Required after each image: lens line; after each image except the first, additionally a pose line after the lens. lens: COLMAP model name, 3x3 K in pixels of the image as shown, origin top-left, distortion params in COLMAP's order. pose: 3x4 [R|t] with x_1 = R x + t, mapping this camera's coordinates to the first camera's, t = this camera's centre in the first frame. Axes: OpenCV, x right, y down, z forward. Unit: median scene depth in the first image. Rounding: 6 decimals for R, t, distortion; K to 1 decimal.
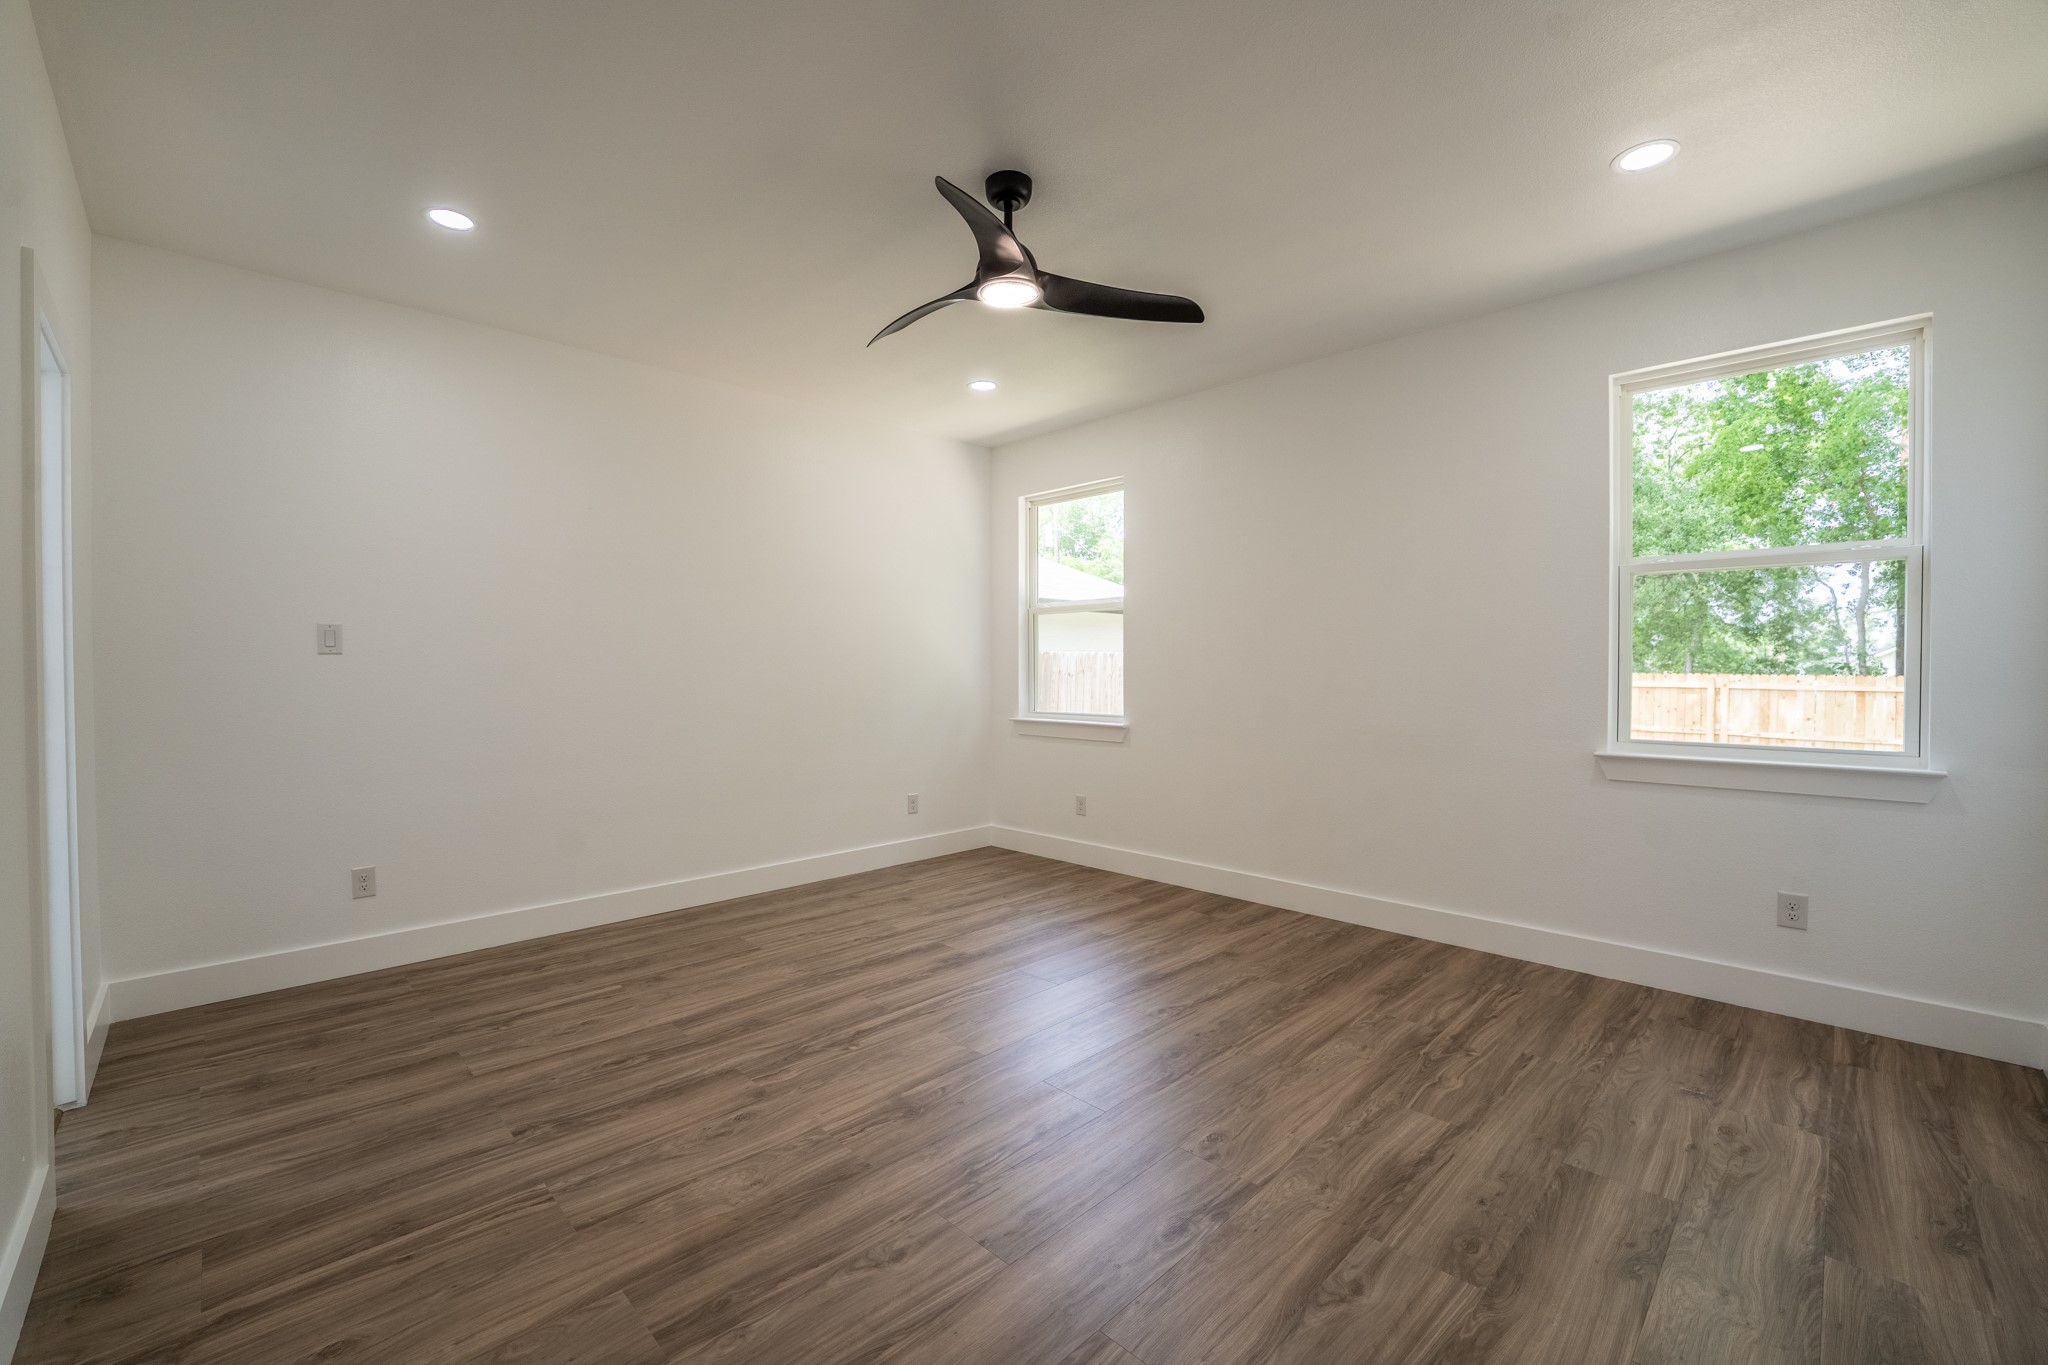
lens RADIAL K [[841.3, 0, 1006.0], [0, 841.3, 682.3], [0, 0, 1]] dist [-0.029970, 0.004088]
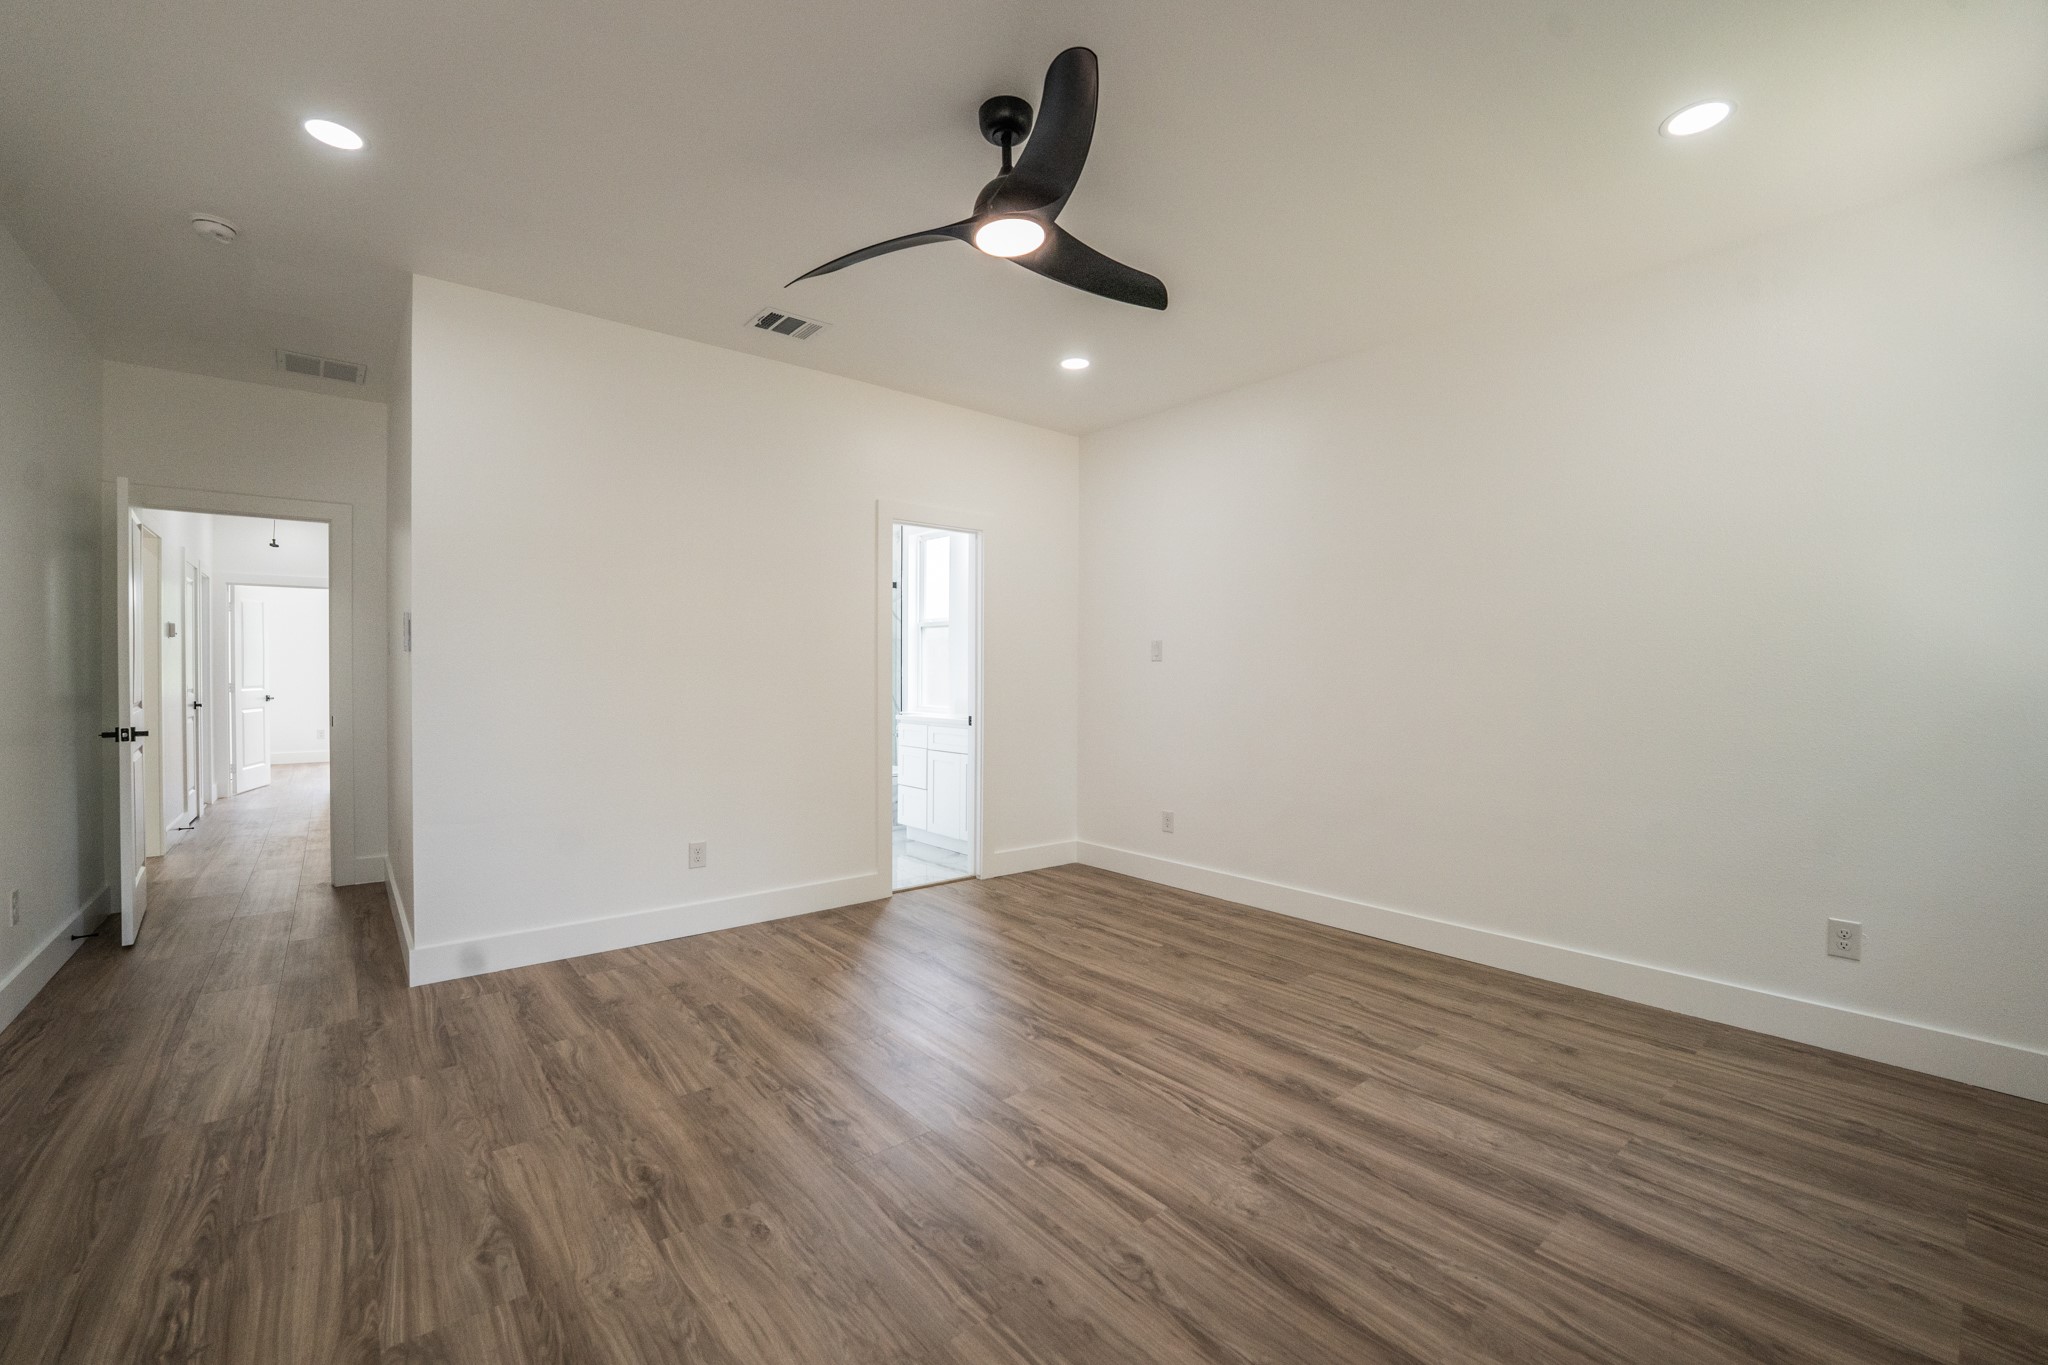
lens RADIAL K [[841.3, 0, 1006.0], [0, 841.3, 682.3], [0, 0, 1]] dist [-0.029970, 0.004088]
pose [[-0.094110, 0.014638, -0.995454, 0.724345], [-0.020163, 0.999659, 0.016606, -0.016338], [0.995358, 0.021634, -0.093782, 0.905430]]
